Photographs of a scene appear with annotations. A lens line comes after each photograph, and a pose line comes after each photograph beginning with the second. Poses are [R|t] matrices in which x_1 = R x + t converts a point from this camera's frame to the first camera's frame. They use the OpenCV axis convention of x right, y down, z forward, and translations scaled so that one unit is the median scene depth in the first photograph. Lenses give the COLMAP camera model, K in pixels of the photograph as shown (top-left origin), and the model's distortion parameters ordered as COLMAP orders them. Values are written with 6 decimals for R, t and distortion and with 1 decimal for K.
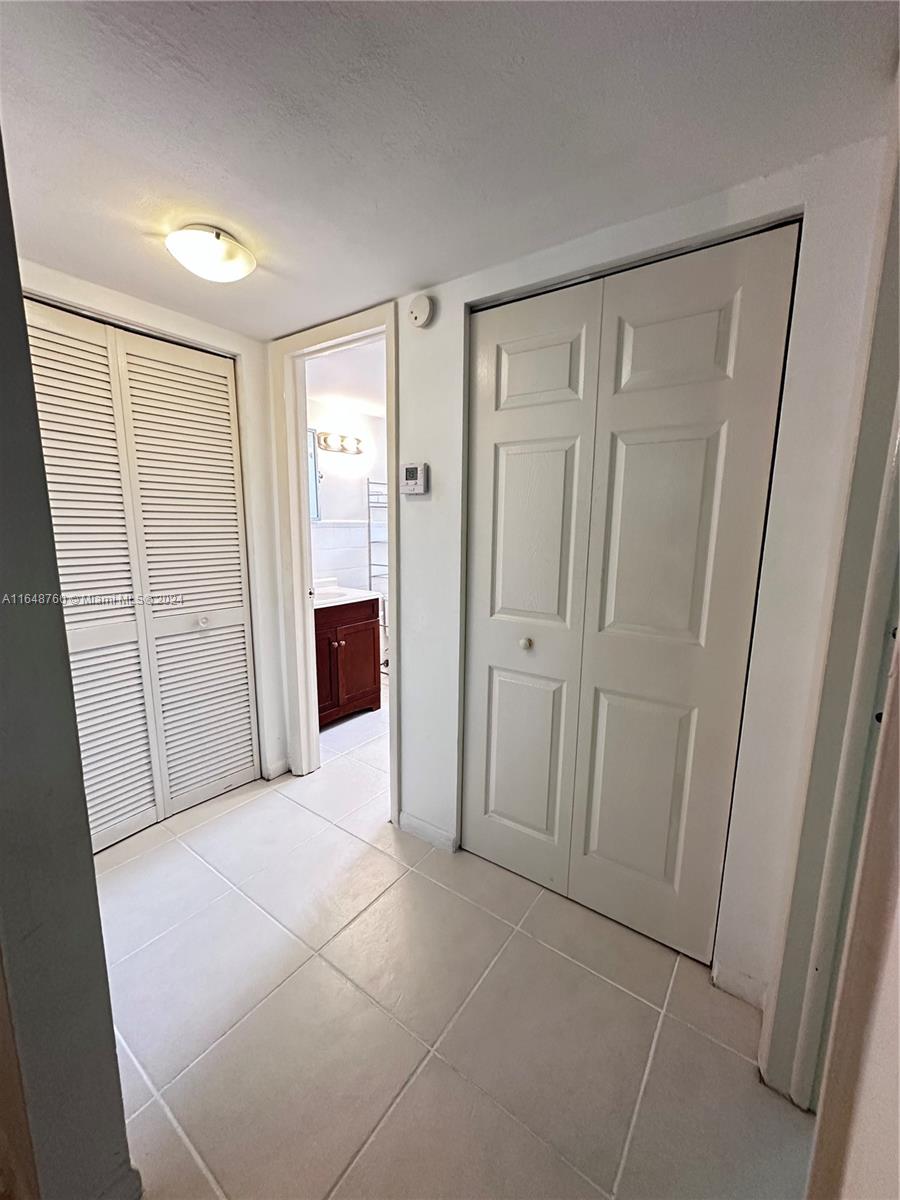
lens RADIAL K [[476.6, 0, 449.3], [0, 476.6, 608.1], [0, 0, 1]] dist [-0.000783, 0.000326]
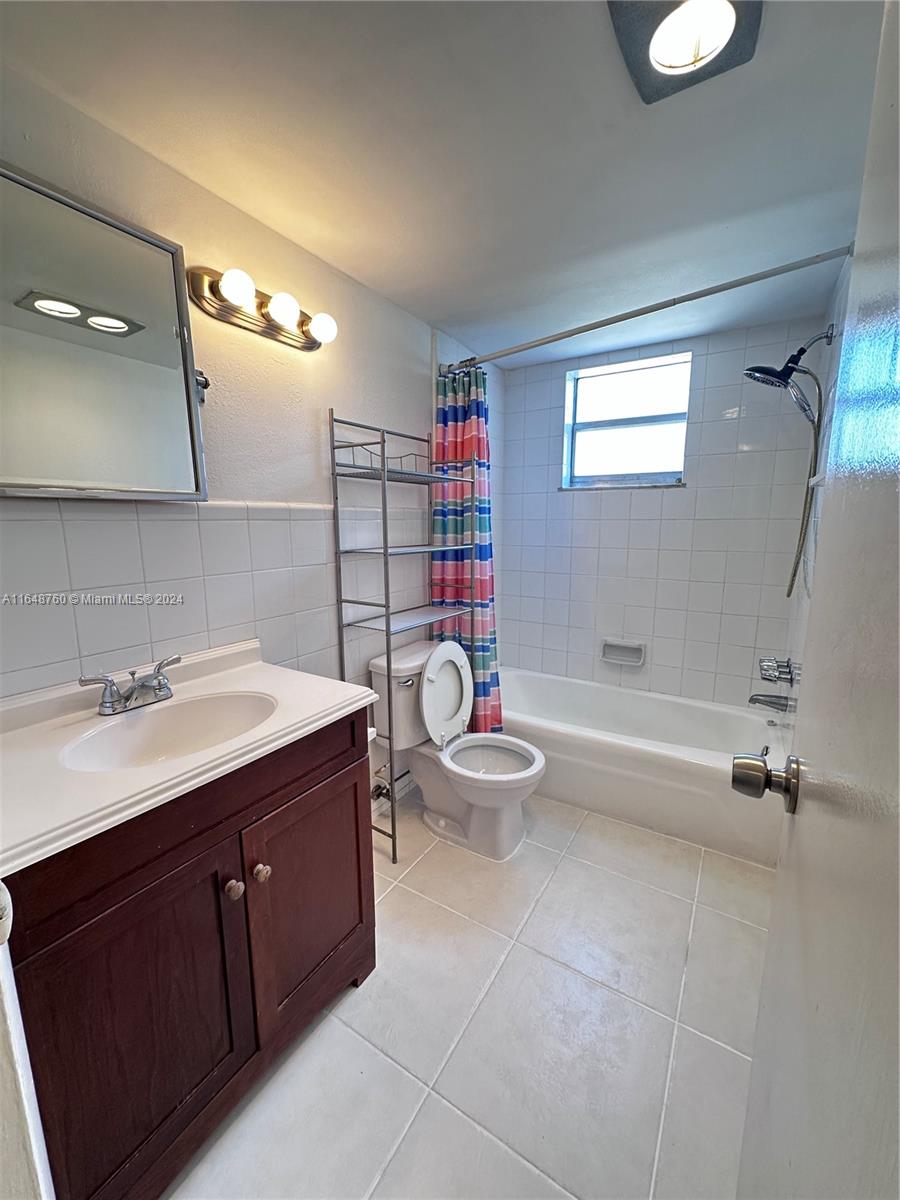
lens RADIAL K [[476.6, 0, 449.4], [0, 476.6, 600.2], [0, 0, 1]] dist [-0.000783, 0.000326]
pose [[0.997397, -0.021614, 0.068794, -0.101363], [0.021771, 0.999762, -0.001532, -0.096704], [-0.068744, 0.003026, 0.997630, 0.587676]]
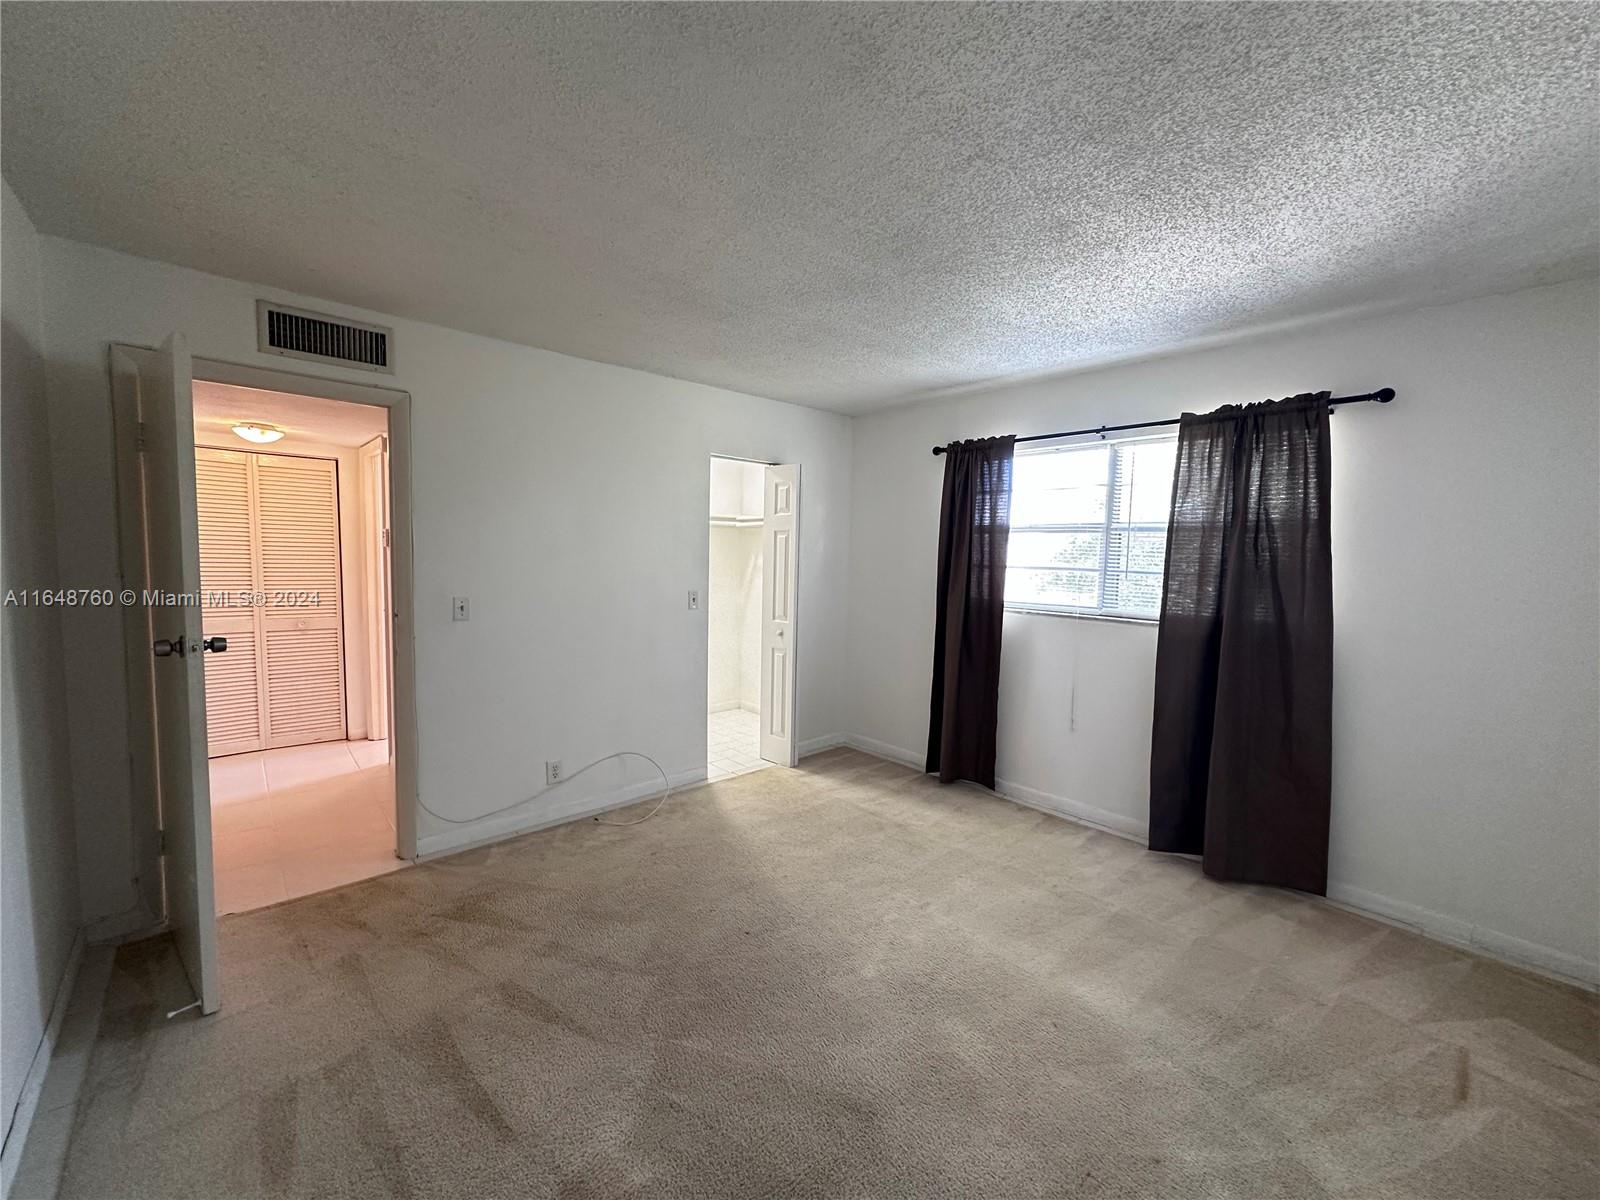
lens RADIAL K [[635.5, 0, 803.3], [0, 635.5, 599.4], [0, 0, 1]] dist [-0.000783, 0.000326]
pose [[0.983480, 0.033911, -0.177809, 1.159454], [-0.052299, 0.993635, -0.099772, 0.057021], [0.173294, 0.107423, 0.978994, -0.602146]]
